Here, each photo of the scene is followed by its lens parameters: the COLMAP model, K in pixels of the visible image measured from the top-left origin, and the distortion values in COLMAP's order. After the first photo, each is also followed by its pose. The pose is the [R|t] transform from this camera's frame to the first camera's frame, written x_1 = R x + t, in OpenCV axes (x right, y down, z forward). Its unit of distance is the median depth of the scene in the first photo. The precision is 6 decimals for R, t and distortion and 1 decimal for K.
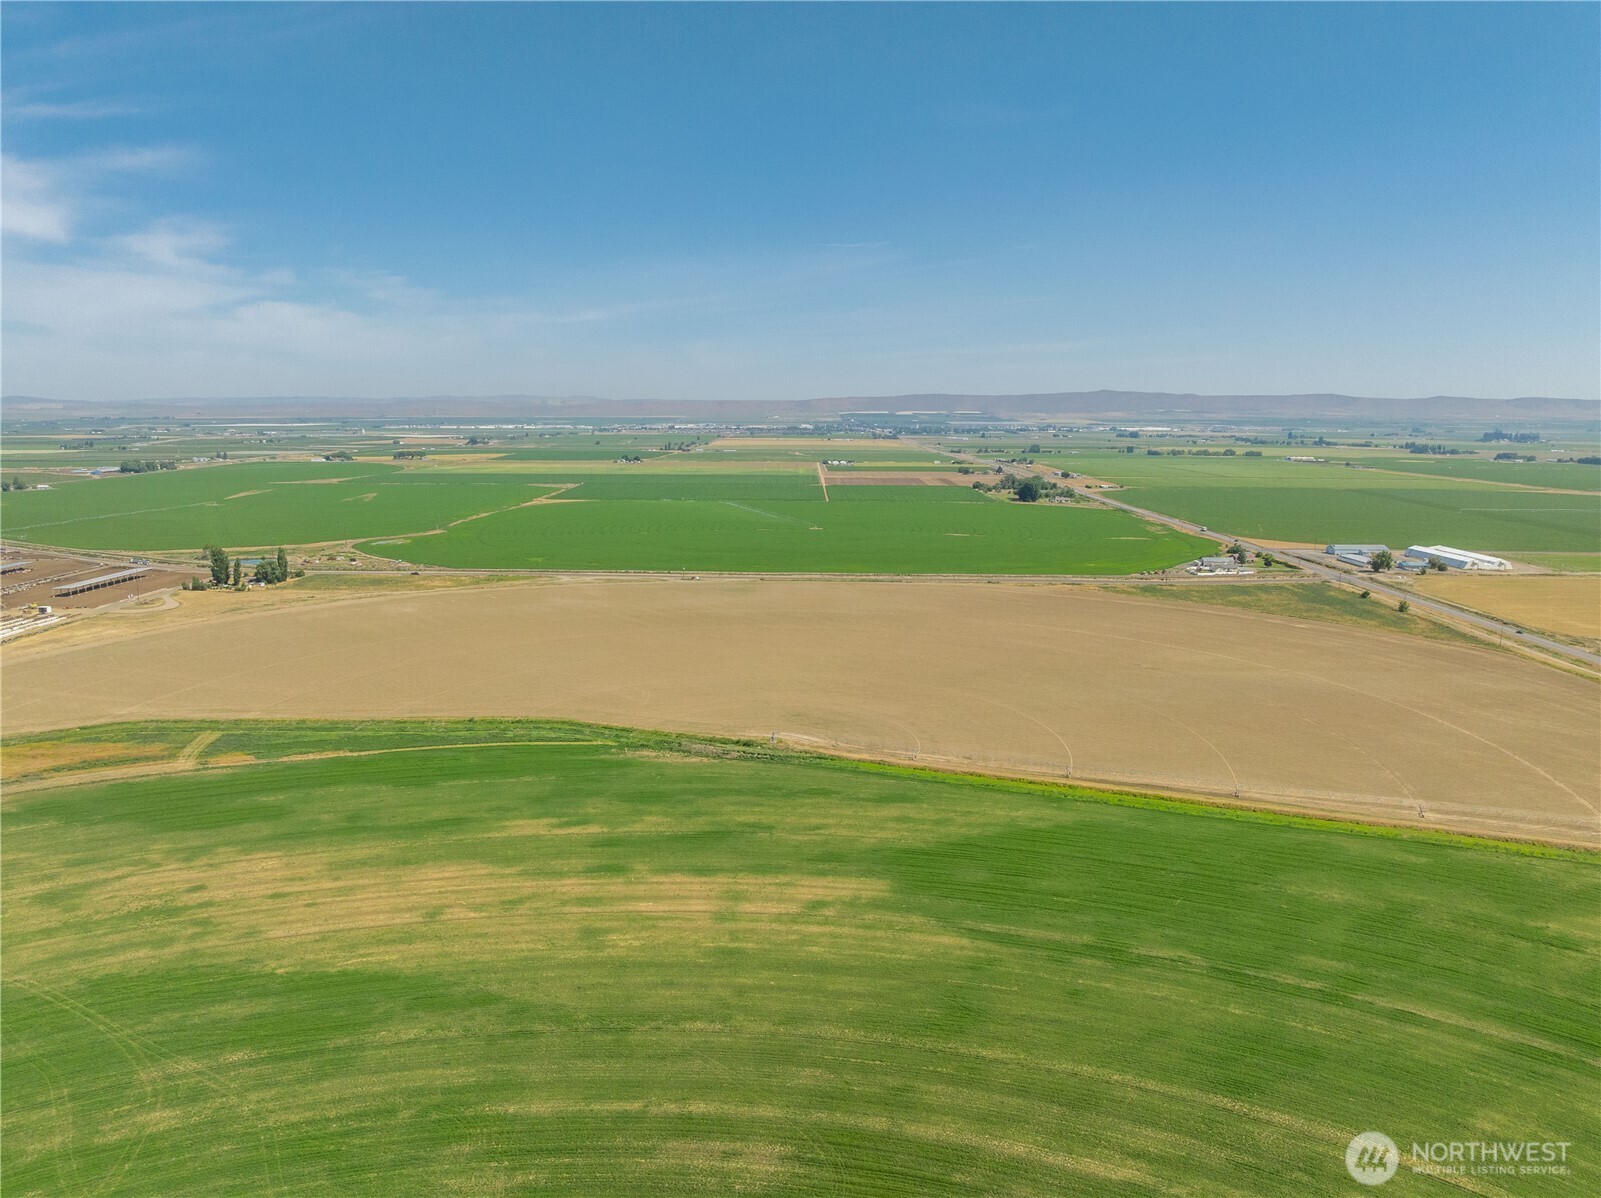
lens RADIAL K [[1125.8, 0, 803.6], [0, 1125.8, 594.8], [0, 0, 1]] dist [-0.056242, 0.030896]
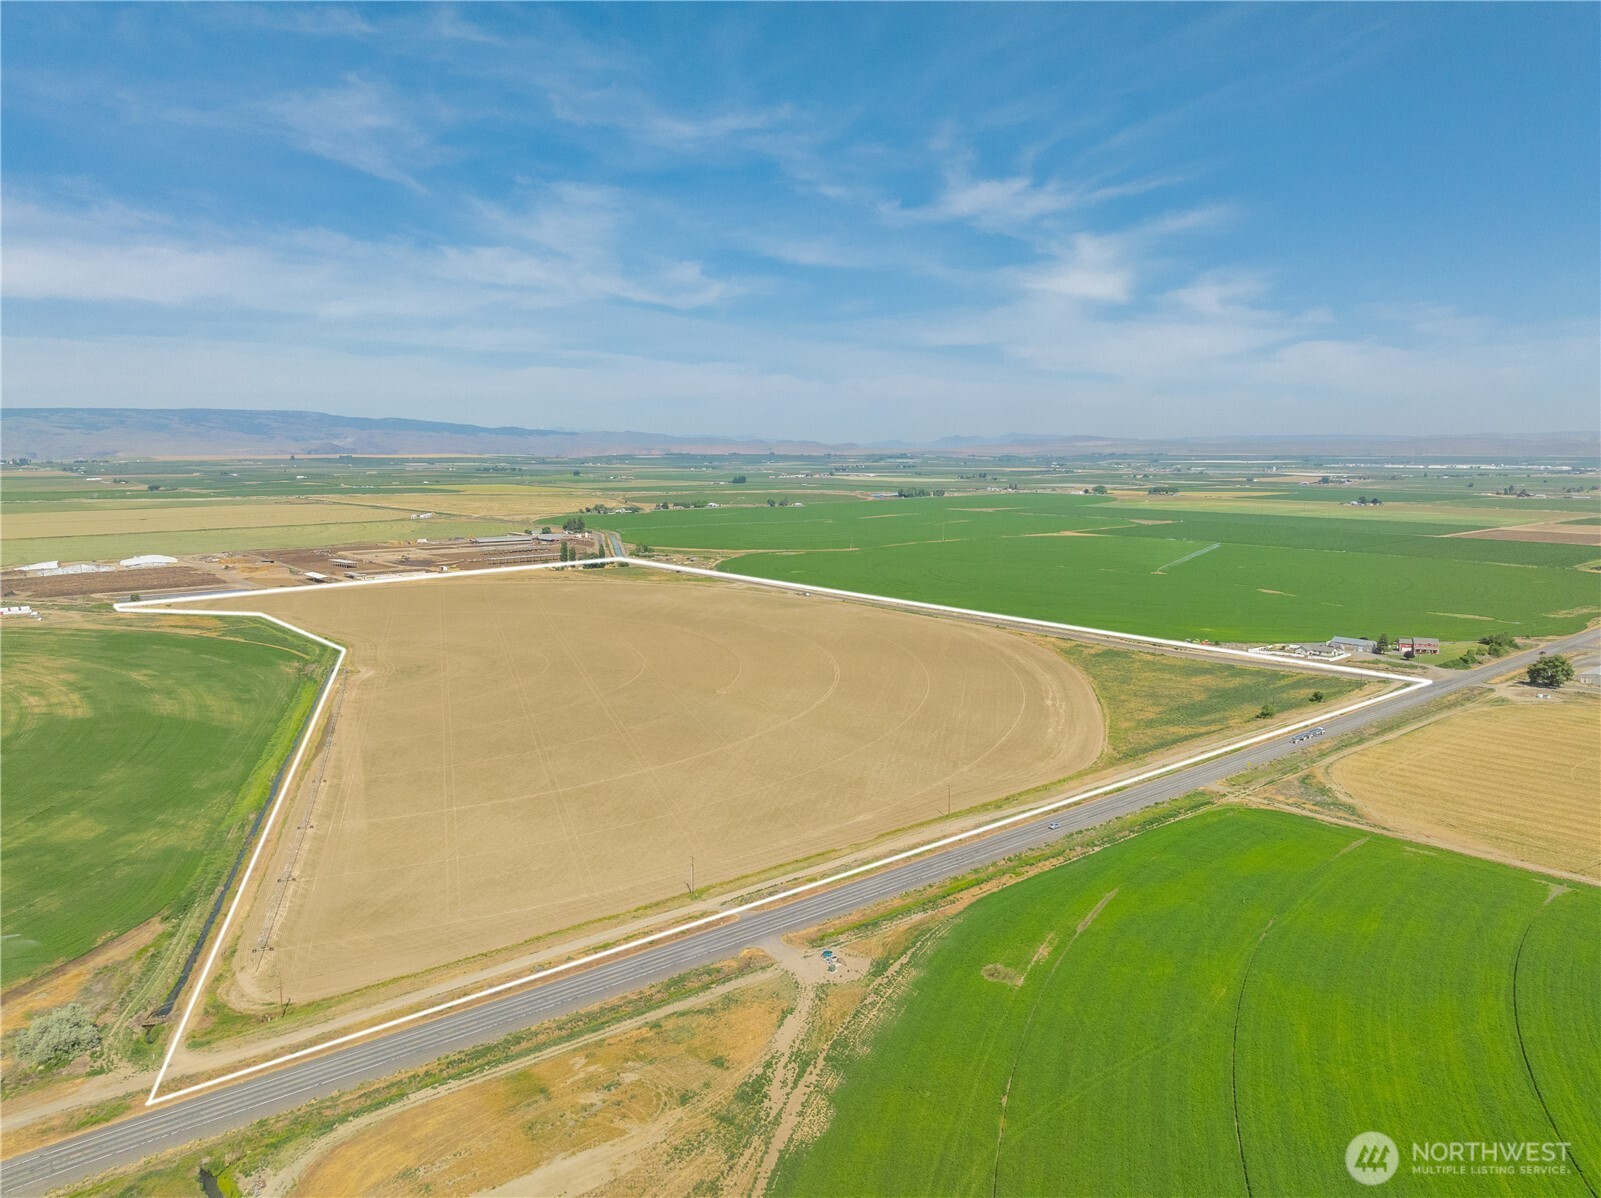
lens RADIAL K [[1125.8, 0, 803.6], [0, 1125.8, 594.8], [0, 0, 1]] dist [-0.056242, 0.030896]
pose [[0.647954, 0.092796, -0.756005, 0.351003], [-0.117757, 0.992822, 0.020938, -0.017845], [0.752522, 0.075458, 0.654230, 0.114679]]
